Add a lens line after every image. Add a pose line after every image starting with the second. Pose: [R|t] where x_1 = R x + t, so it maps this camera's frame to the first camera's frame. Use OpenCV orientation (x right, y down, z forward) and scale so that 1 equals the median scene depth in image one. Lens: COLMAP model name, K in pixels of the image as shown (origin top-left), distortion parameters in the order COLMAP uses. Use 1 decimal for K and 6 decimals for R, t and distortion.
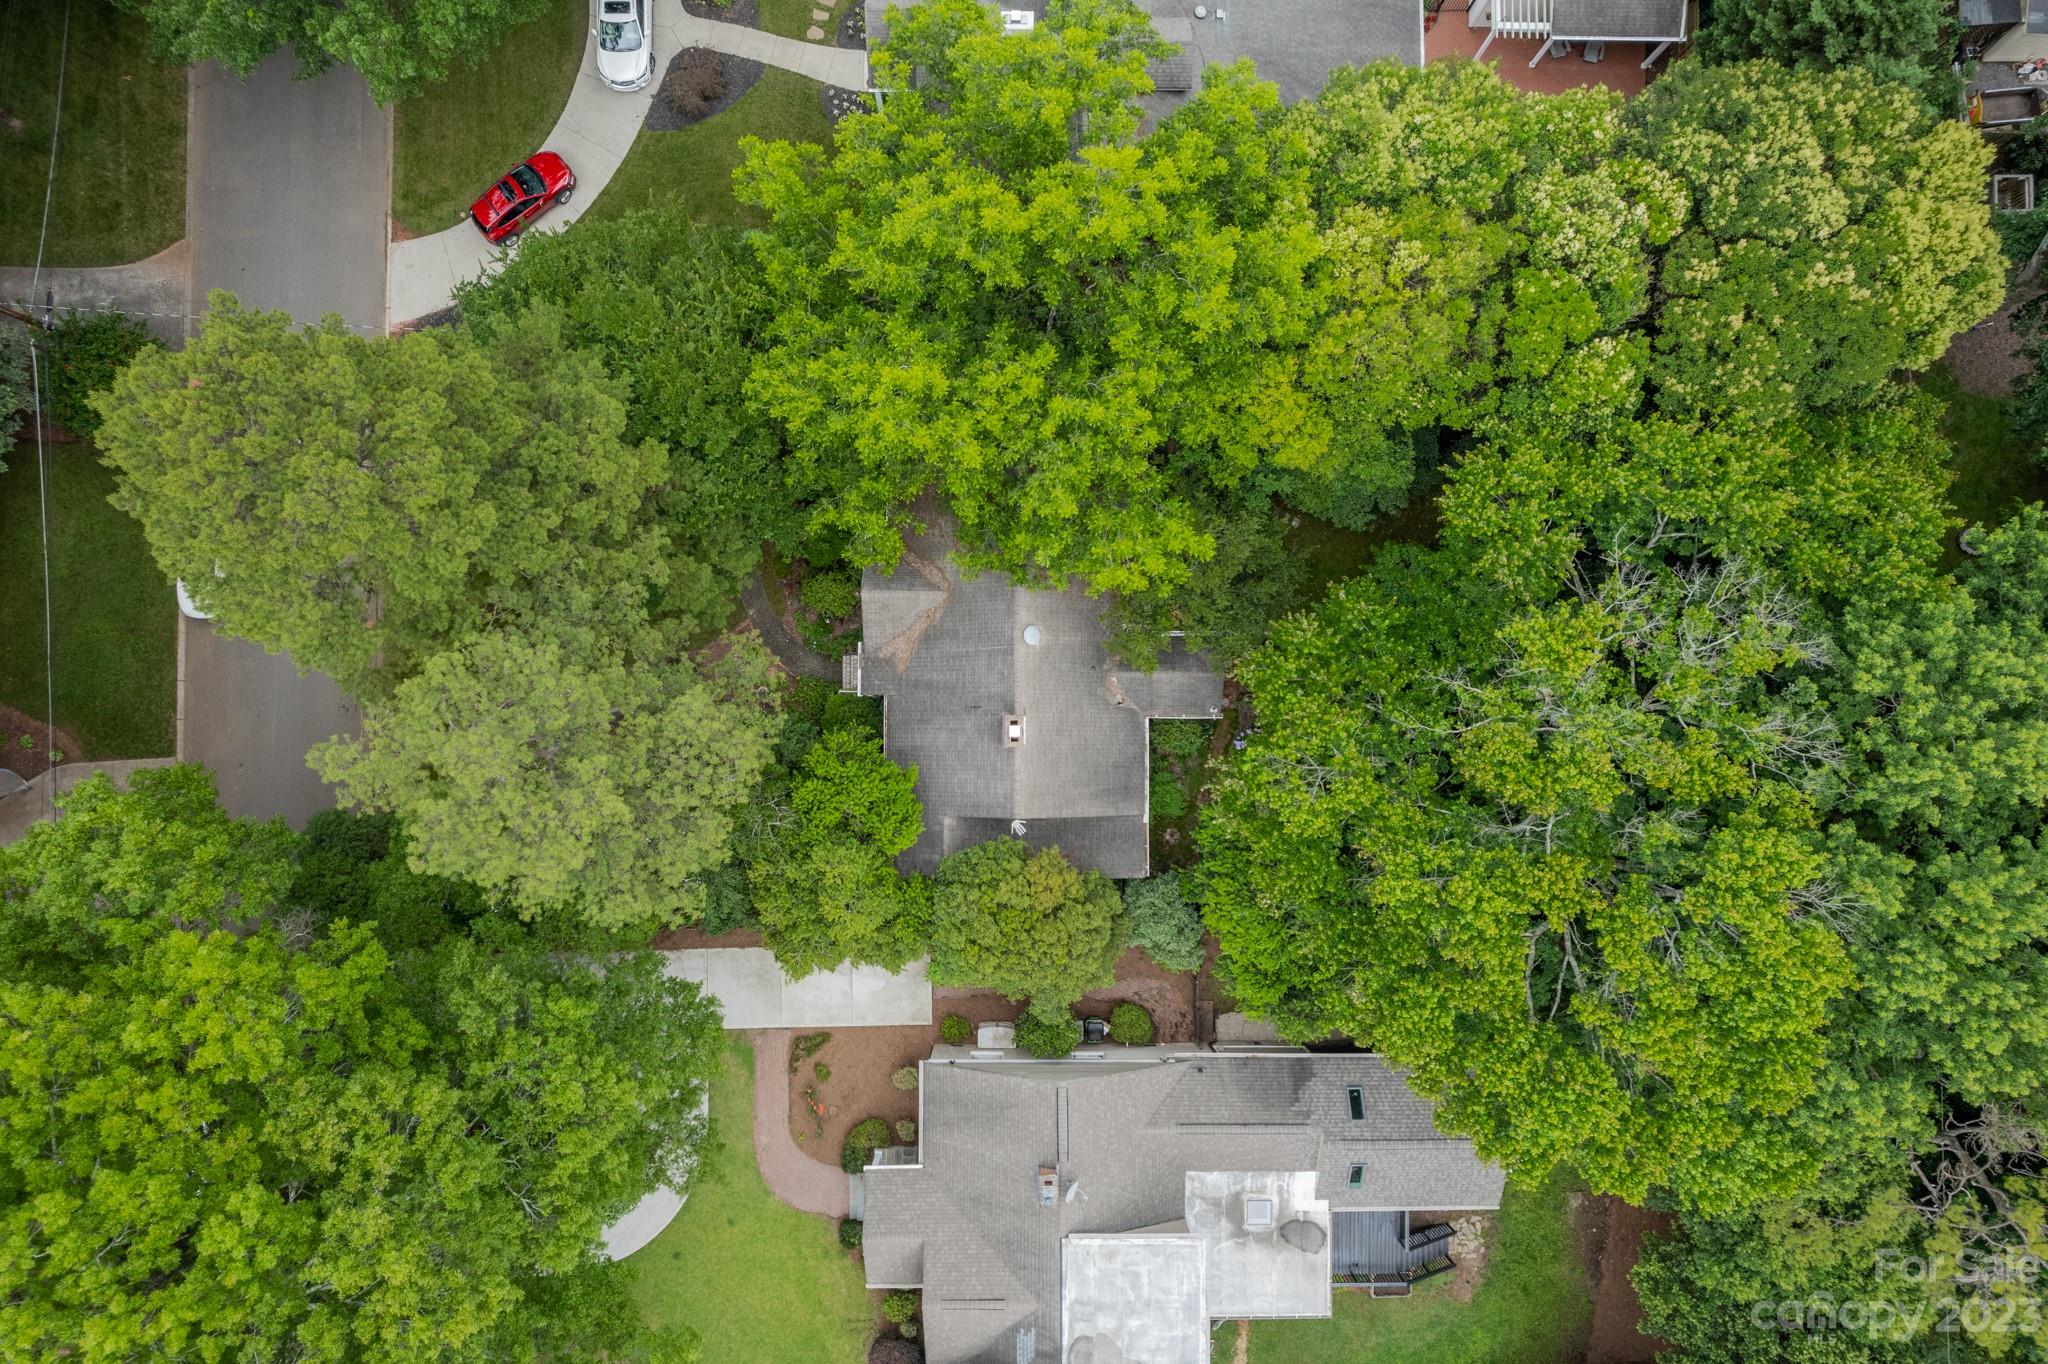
lens RADIAL K [[1315.8, 0, 1021.7], [0, 1315.8, 695.5], [0, 0, 1]] dist [-0.107505, 0.105118]
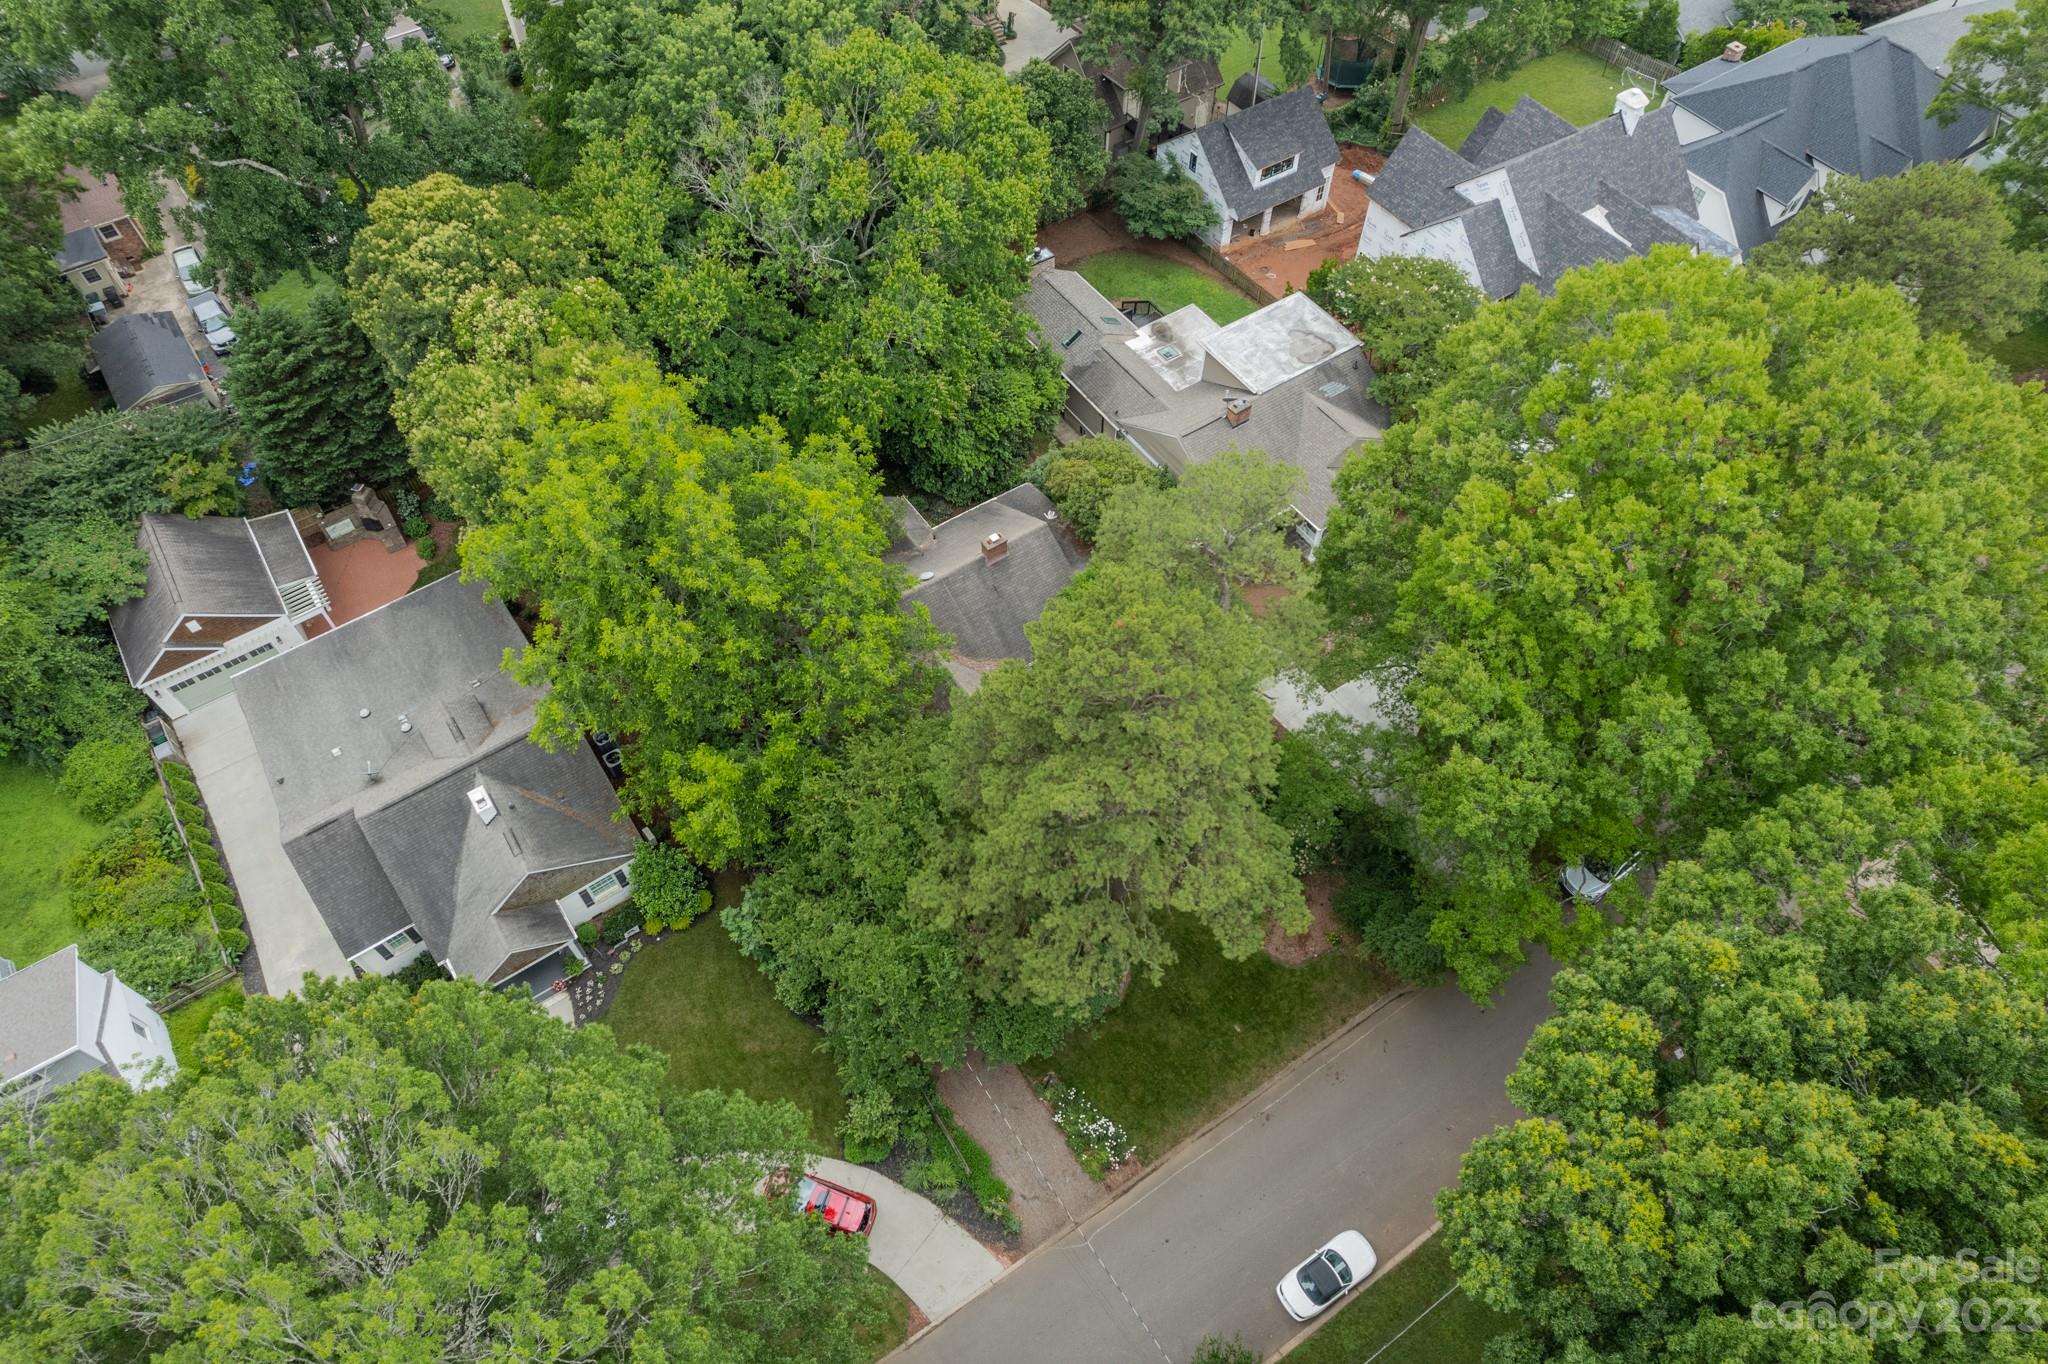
lens RADIAL K [[1315.8, 0, 1021.7], [0, 1315.8, 695.5], [0, 0, 1]] dist [-0.107505, 0.105118]
pose [[-0.566595, -0.690498, 0.449647, -0.684921], [0.822735, -0.443895, 0.355055, -0.464358], [-0.045569, 0.571113, 0.819606, -0.019948]]
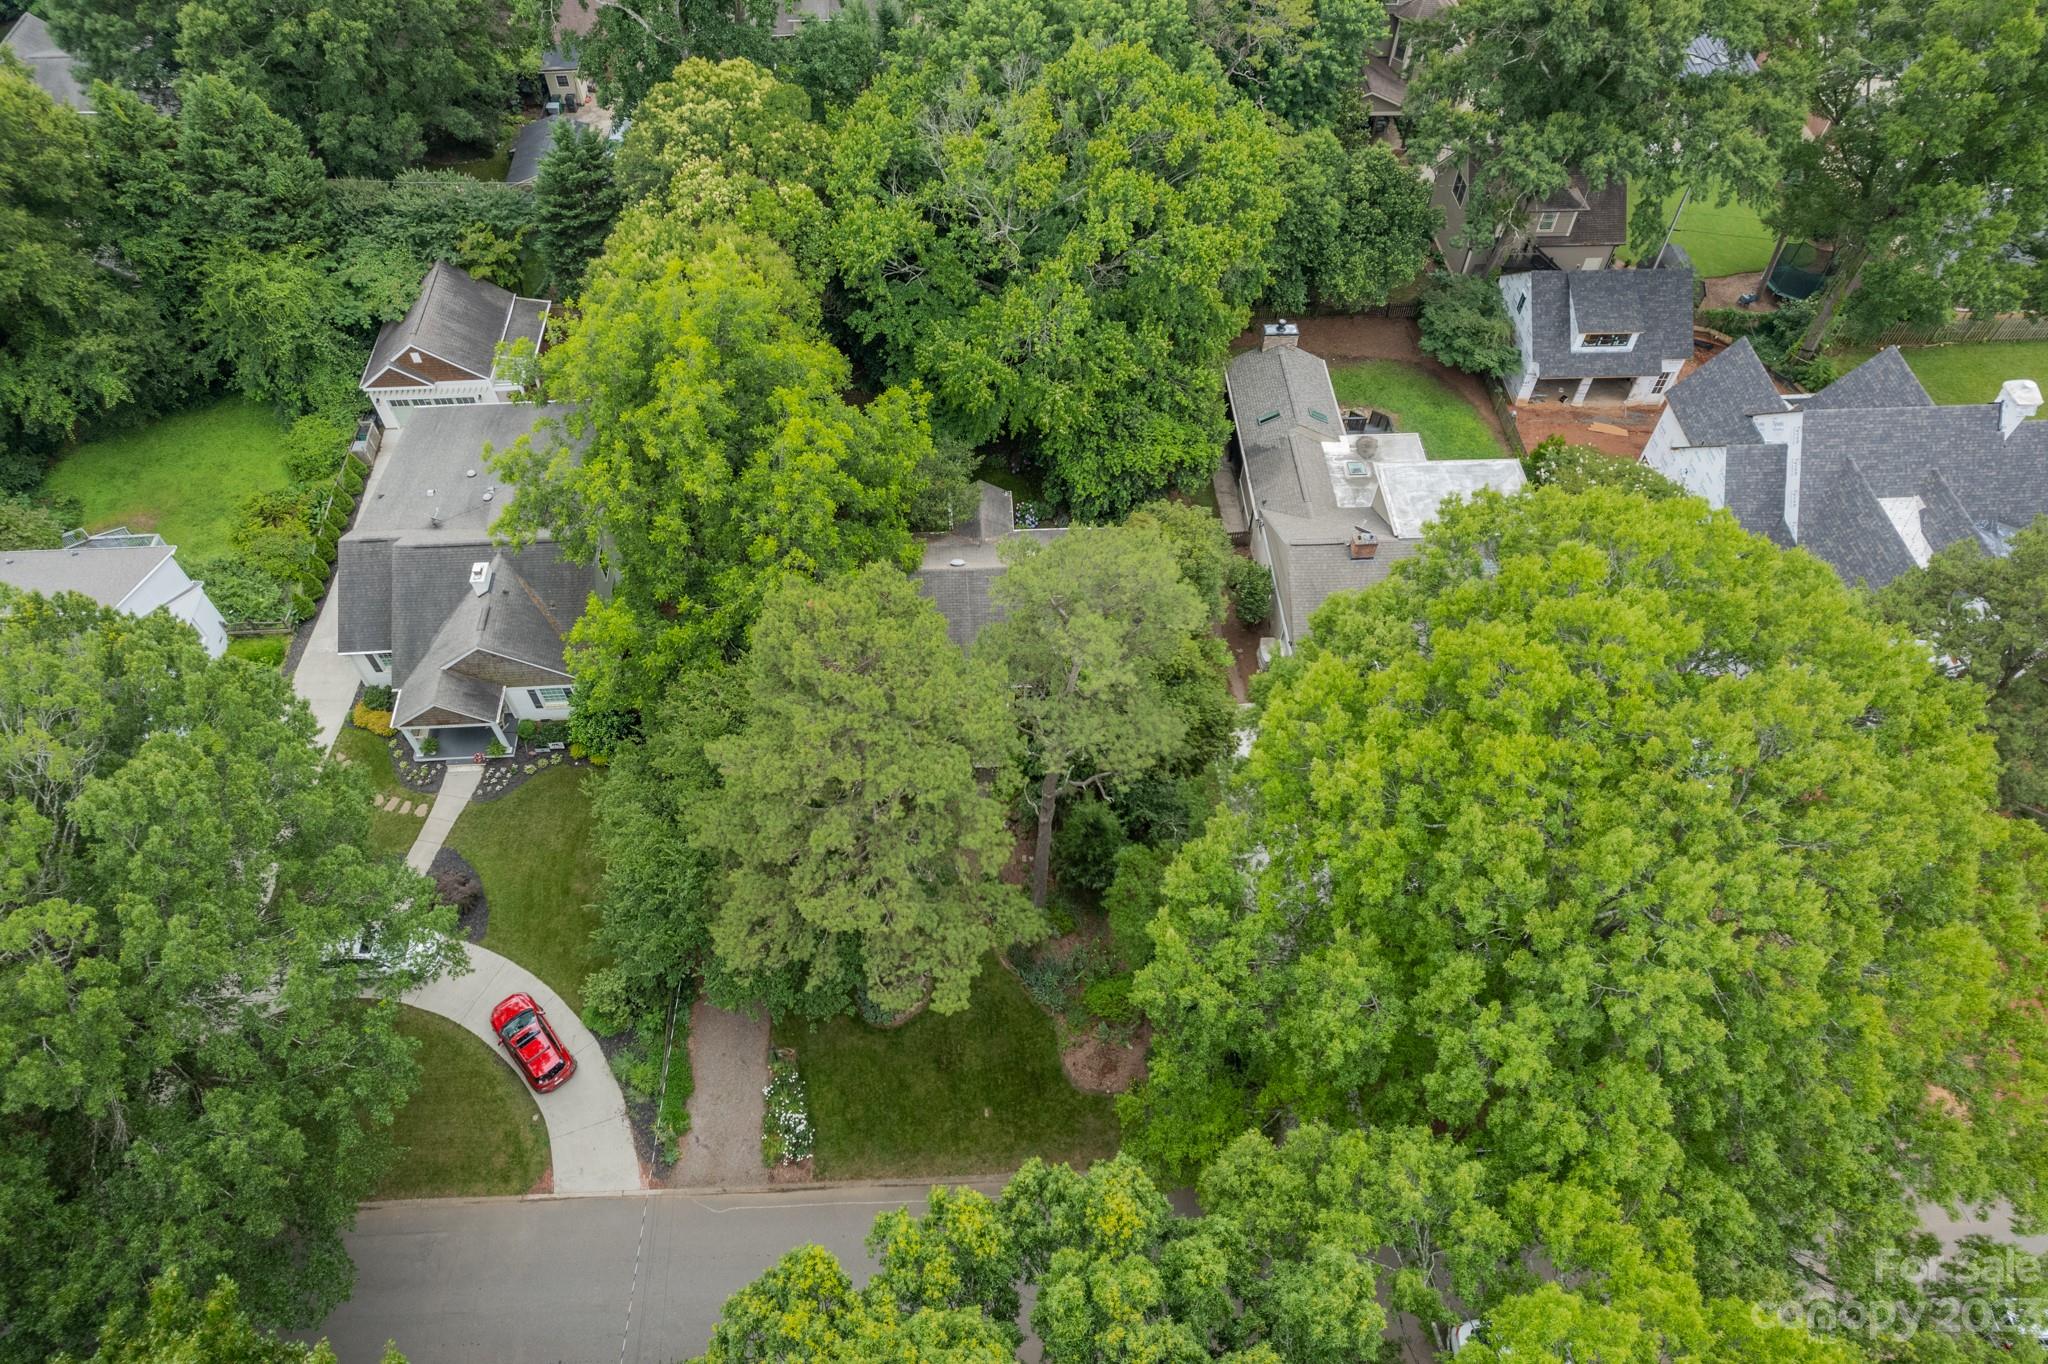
lens RADIAL K [[1315.8, 0, 1021.7], [0, 1315.8, 695.5], [0, 0, 1]] dist [-0.107505, 0.105118]
pose [[-0.058554, -0.816622, 0.574195, -0.819122], [0.997081, -0.019603, 0.073798, -0.077865], [-0.049009, 0.576840, 0.815386, -0.006520]]
